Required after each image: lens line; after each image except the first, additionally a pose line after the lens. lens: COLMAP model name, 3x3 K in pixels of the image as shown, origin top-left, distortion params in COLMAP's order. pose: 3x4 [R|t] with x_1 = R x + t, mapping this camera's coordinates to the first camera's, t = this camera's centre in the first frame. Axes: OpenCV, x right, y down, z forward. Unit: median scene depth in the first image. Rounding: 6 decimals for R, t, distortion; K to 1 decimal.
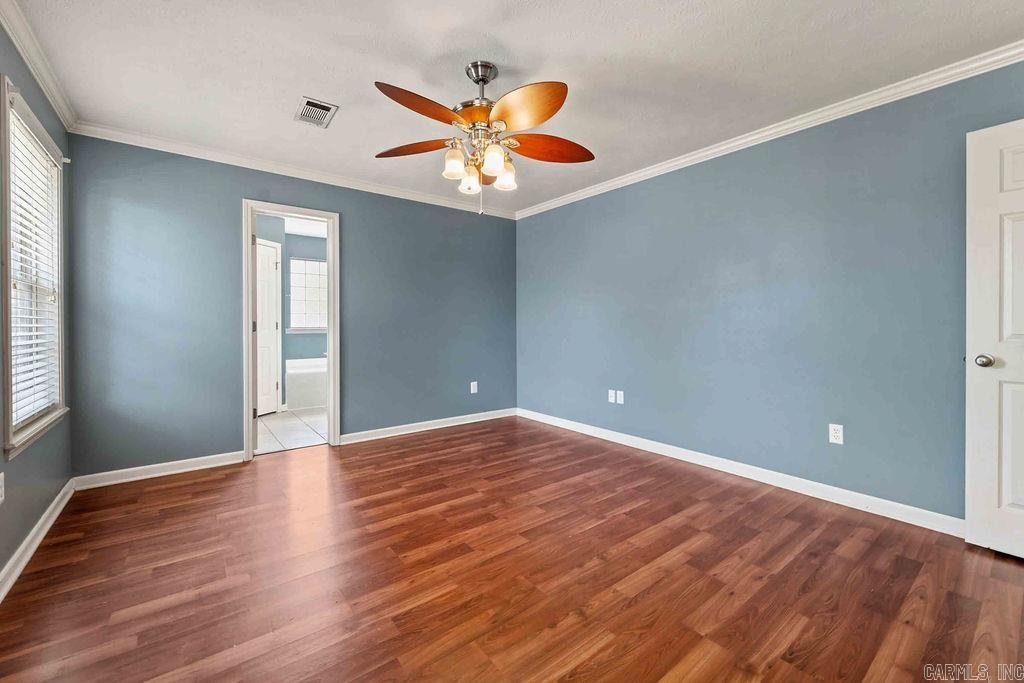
lens RADIAL K [[418.4, 0, 511.8], [0, 418.4, 324.2], [0, 0, 1]] dist [0.000368, -0.000135]
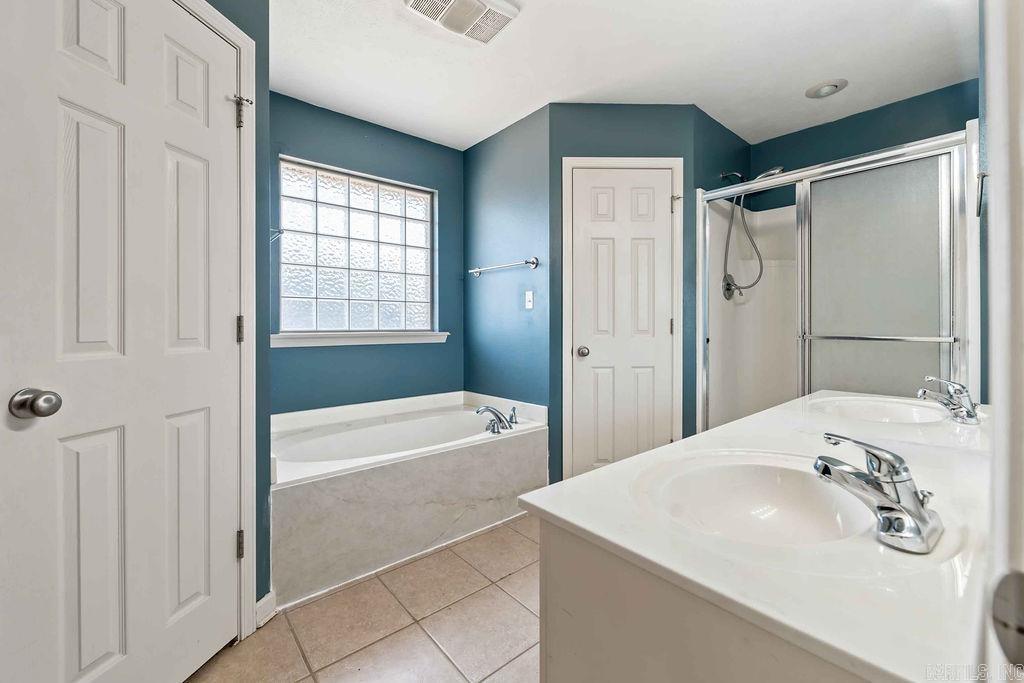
lens RADIAL K [[418.4, 0, 511.8], [0, 418.4, 324.2], [0, 0, 1]] dist [0.000368, -0.000135]
pose [[0.999315, -0.001283, 0.036980, -0.391693], [0.001449, 0.999989, -0.004454, 0.004206], [-0.036974, 0.004505, 0.999306, 0.717273]]
